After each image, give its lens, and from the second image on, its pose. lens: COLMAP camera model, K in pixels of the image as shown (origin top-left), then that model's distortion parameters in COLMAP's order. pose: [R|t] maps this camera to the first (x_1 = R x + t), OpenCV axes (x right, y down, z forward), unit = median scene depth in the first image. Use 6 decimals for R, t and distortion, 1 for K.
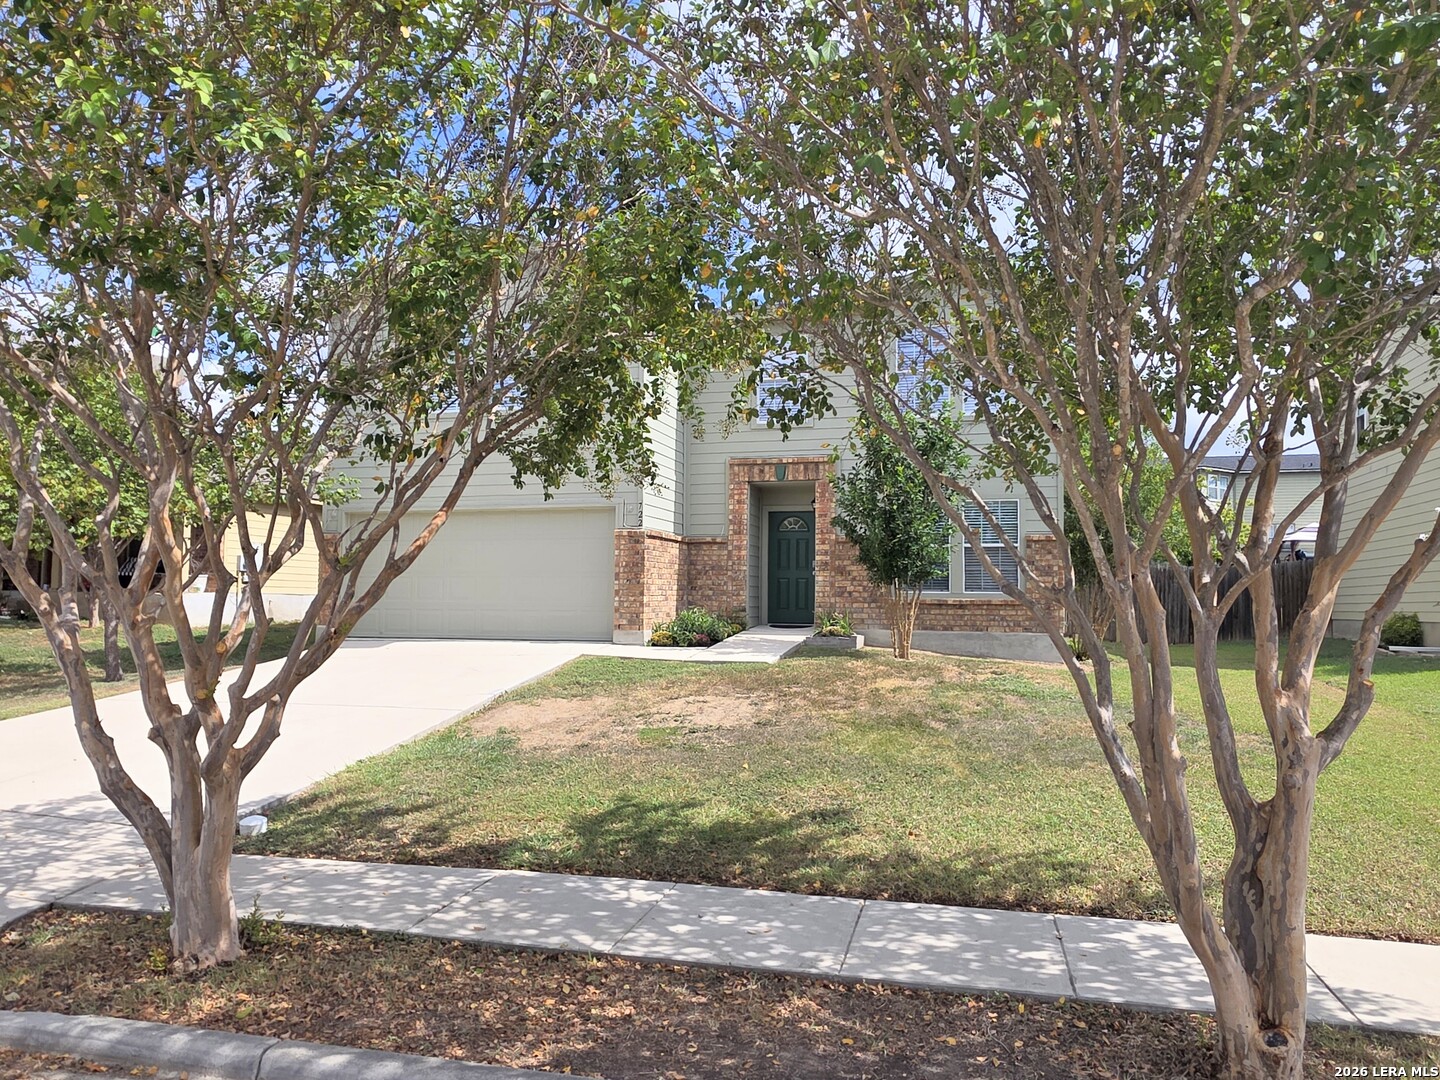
lens RADIAL K [[967.7, 0, 729.2], [0, 967.7, 538.0], [0, 0, 1]] dist [-0.008688, 0.000552]
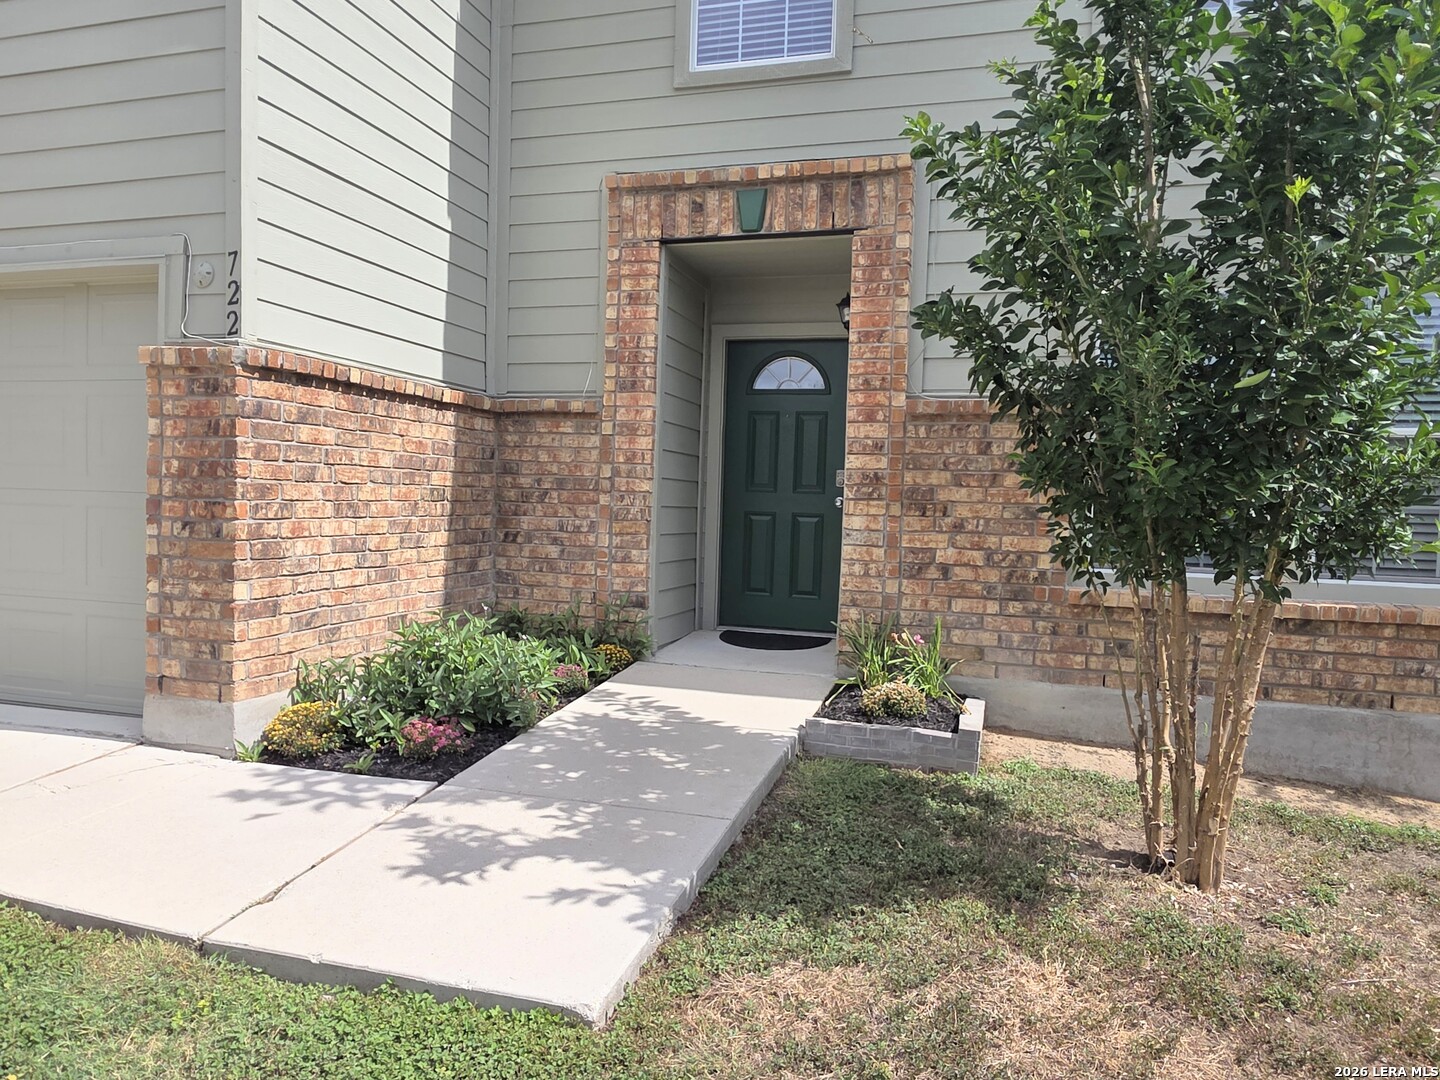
lens RADIAL K [[967.7, 0, 724.6], [0, 967.7, 541.8], [0, 0, 1]] dist [-0.008688, 0.000552]
pose [[0.999324, 0.024534, -0.027371, 0.056953], [-0.021641, 0.994610, 0.101405, 0.015066], [0.029712, -0.100744, 0.994469, 0.660343]]
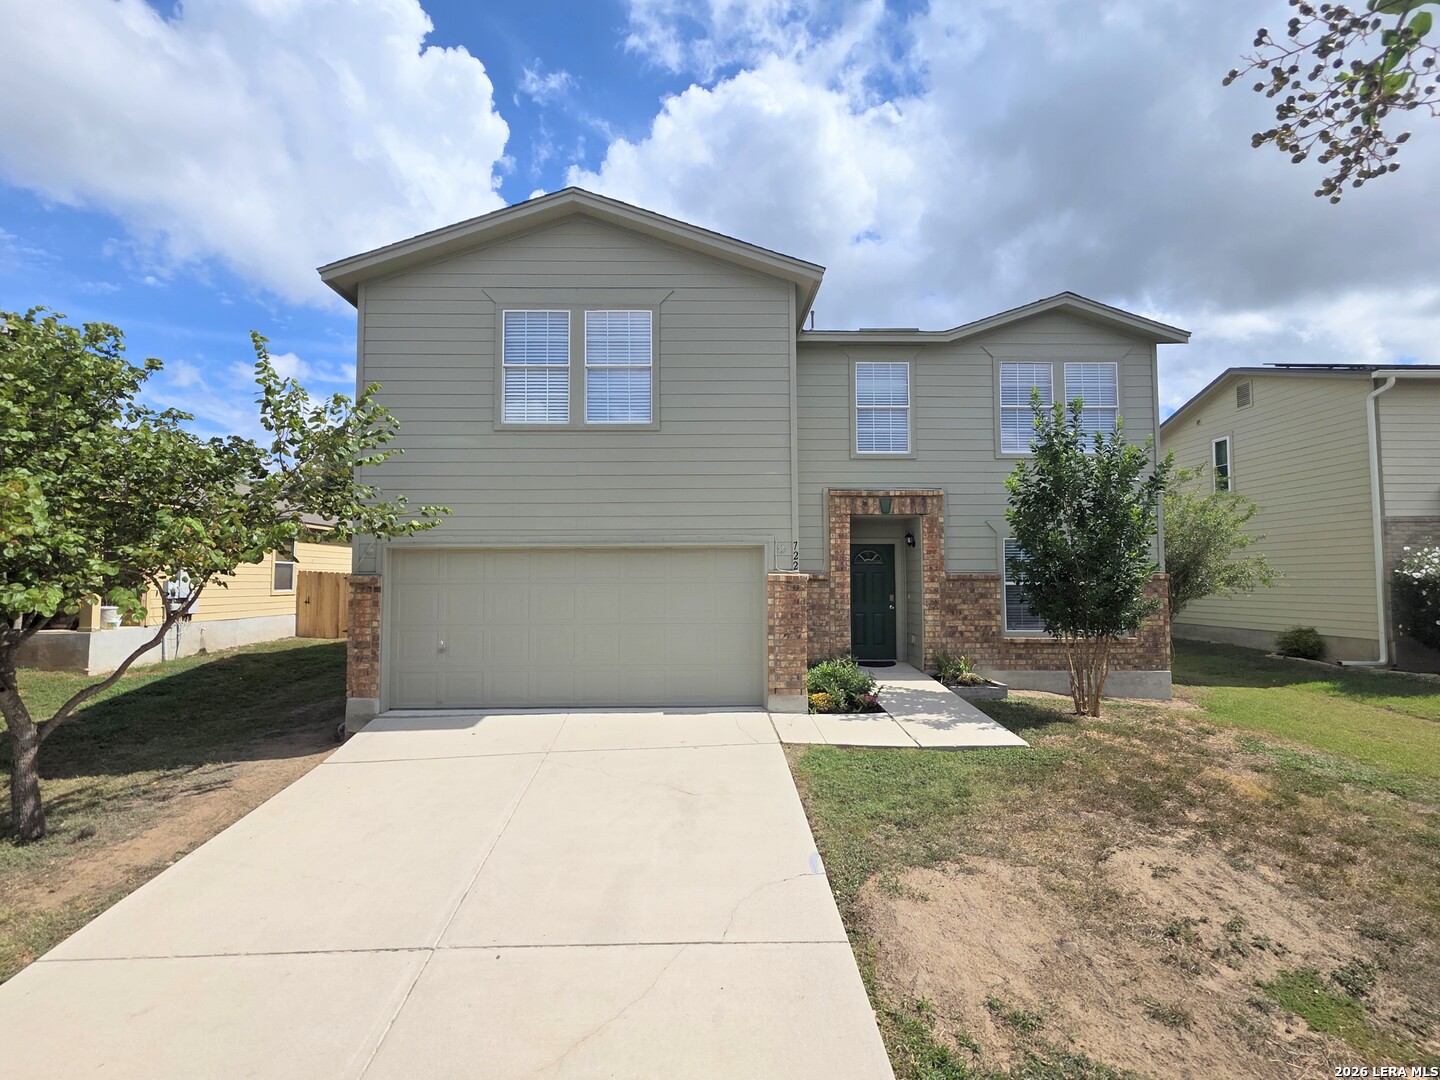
lens RADIAL K [[677.2, 0, 706.0], [0, 677.2, 541.7], [0, 0, 1]] dist [0.000577, -0.000353]
pose [[0.962441, 0.004323, 0.271456, -0.302388], [-0.007072, 0.999933, 0.009153, -0.038156], [-0.271399, -0.010729, 0.962407, 0.417812]]
